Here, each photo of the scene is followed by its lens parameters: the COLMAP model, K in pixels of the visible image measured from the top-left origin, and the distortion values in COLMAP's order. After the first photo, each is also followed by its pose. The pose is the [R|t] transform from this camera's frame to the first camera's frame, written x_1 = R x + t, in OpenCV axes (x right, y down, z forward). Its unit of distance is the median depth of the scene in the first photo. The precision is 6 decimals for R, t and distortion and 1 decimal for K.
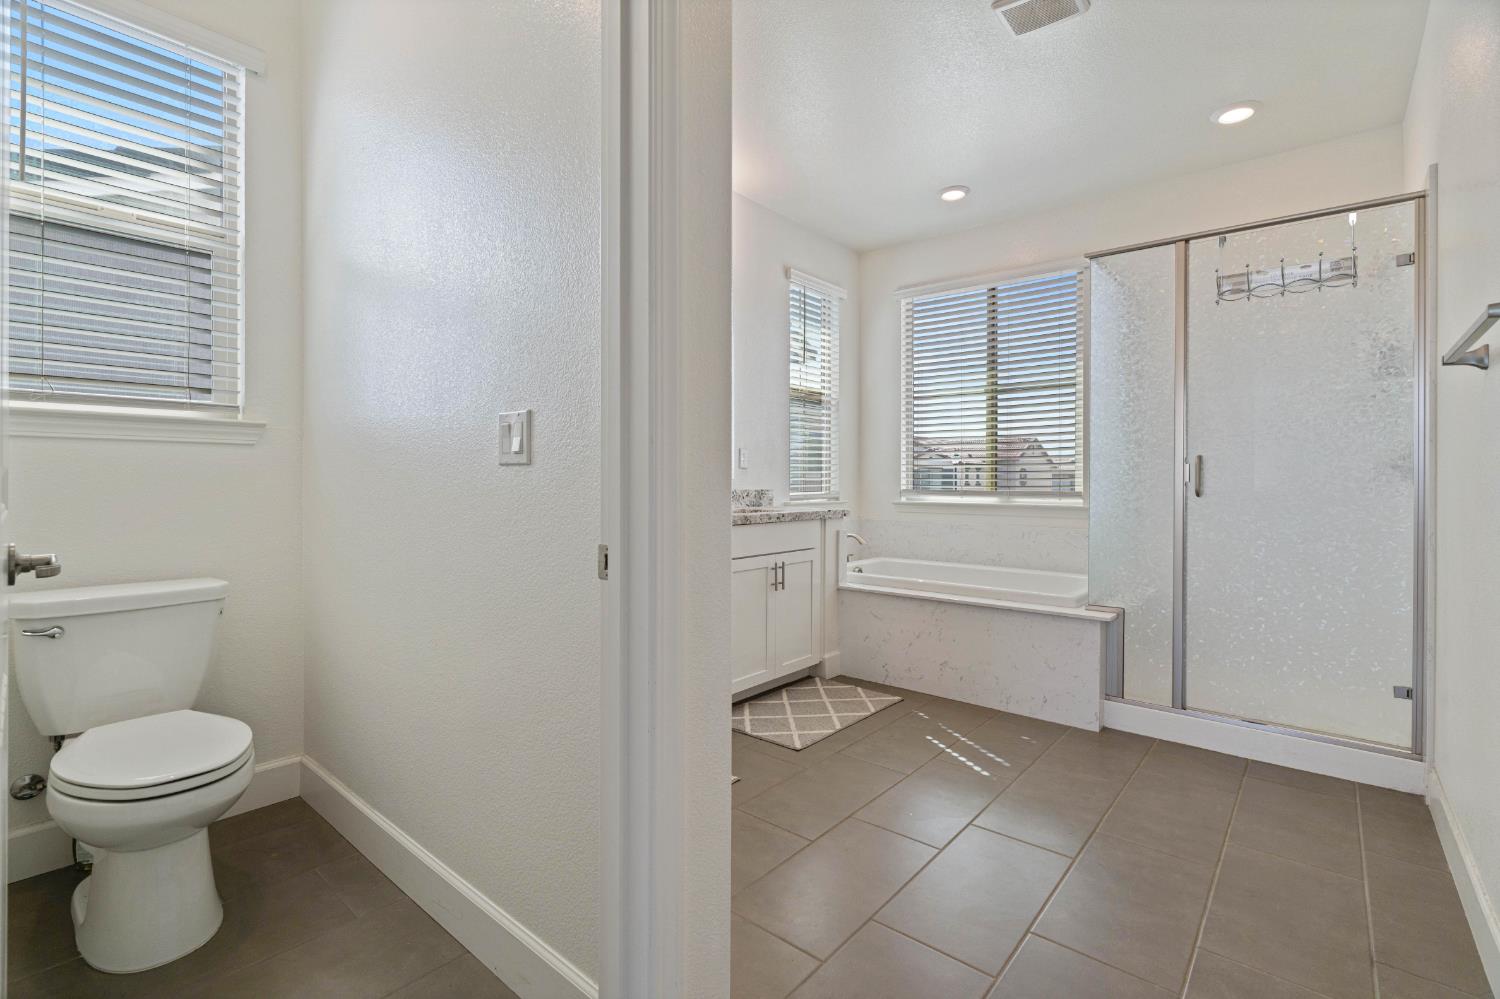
lens RADIAL K [[678.7, 0, 721.3], [0, 678.7, 468.2], [0, 0, 1]] dist [-0.007220, 0.003655]
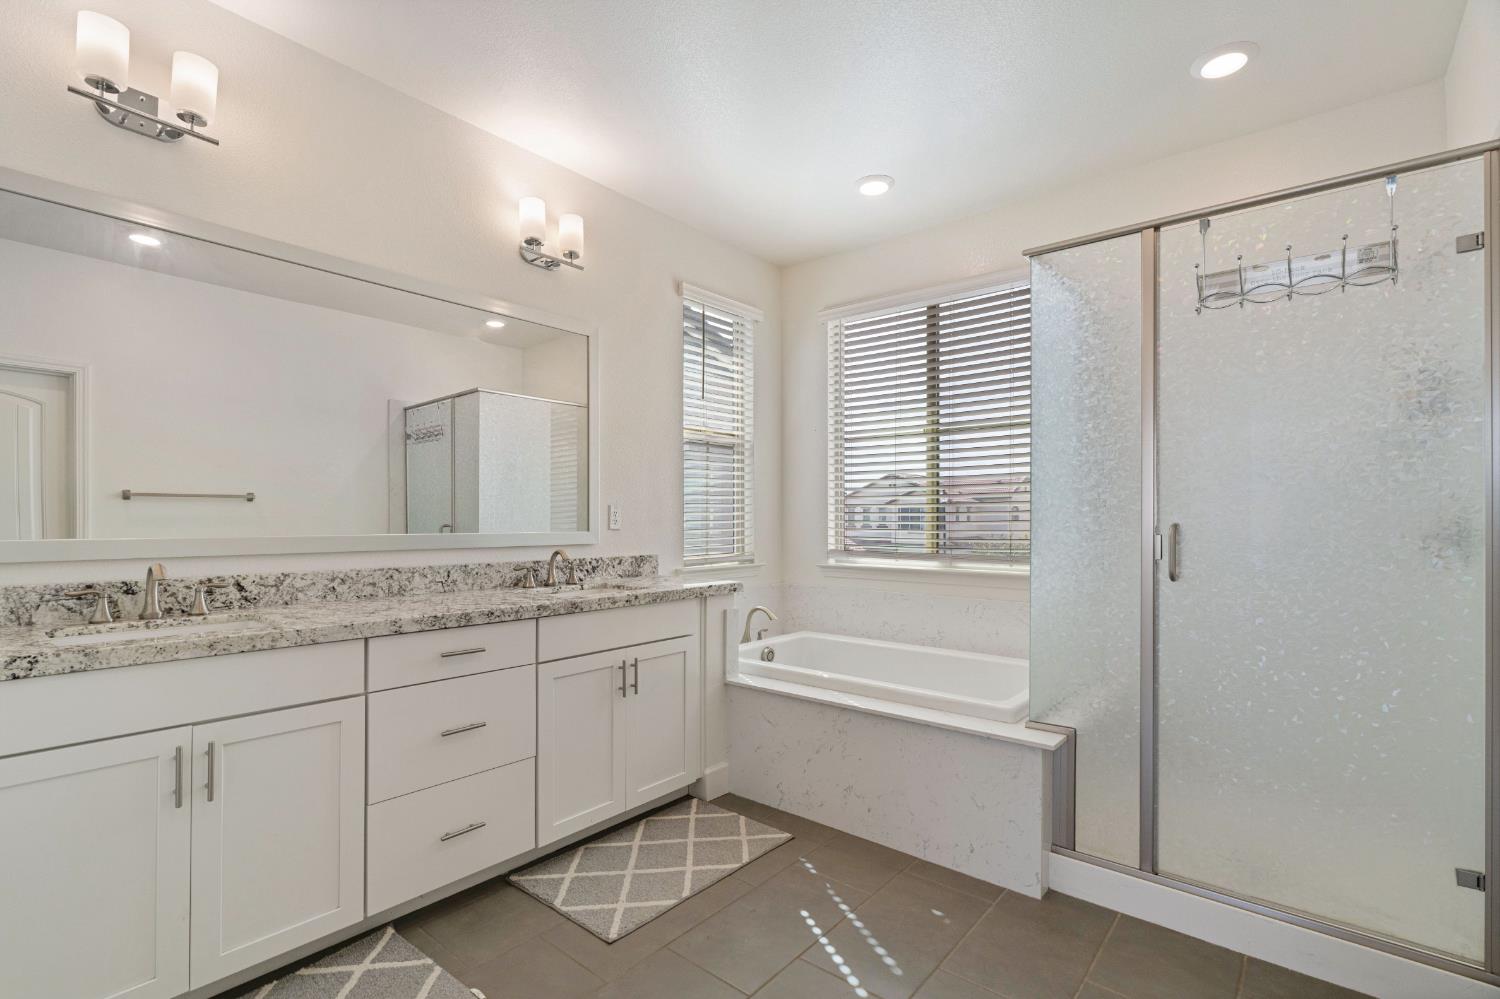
lens RADIAL K [[678.7, 0, 722.0], [0, 678.7, 503.9], [0, 0, 1]] dist [-0.007220, 0.003655]
pose [[0.999989, -0.003153, 0.003579, 0.200360], [0.003159, 0.999994, -0.001513, -0.036643], [-0.003574, 0.001524, 0.999992, 0.253658]]
